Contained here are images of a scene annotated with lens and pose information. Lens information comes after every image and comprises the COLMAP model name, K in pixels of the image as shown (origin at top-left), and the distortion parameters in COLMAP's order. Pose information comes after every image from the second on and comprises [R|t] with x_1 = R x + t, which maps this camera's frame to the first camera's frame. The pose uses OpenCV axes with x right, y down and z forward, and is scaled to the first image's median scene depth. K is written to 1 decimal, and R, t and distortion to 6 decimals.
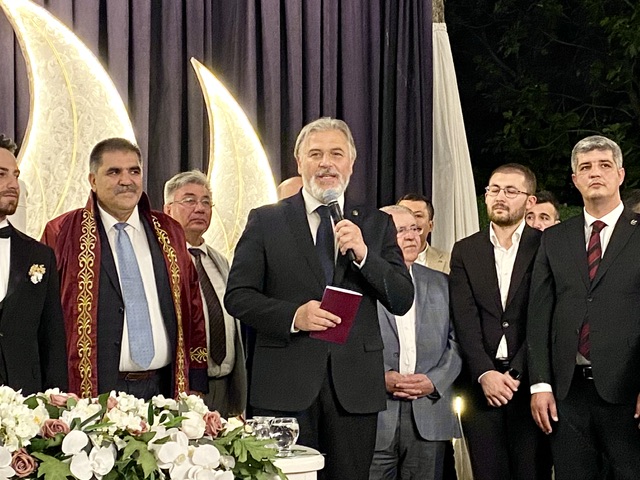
lens RADIAL K [[1232.5, 0, 340.2], [0, 1232.5, 259.0], [0, 0, 1]] dist [0.086097, 0.000000]
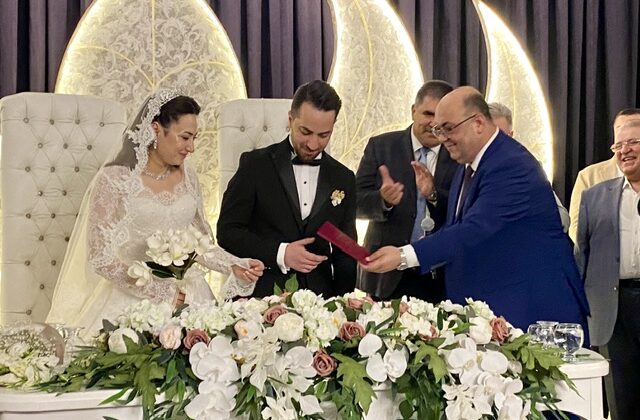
lens RADIAL K [[842.3, 0, 324.6], [0, 842.3, 210.4], [0, 0, 1]] dist [0.139021, 0.000000]
pose [[0.962363, -0.001276, -0.271766, -0.050460], [0.013586, 0.998965, 0.043418, -0.000386], [0.271429, -0.045476, 0.961383, 0.277350]]
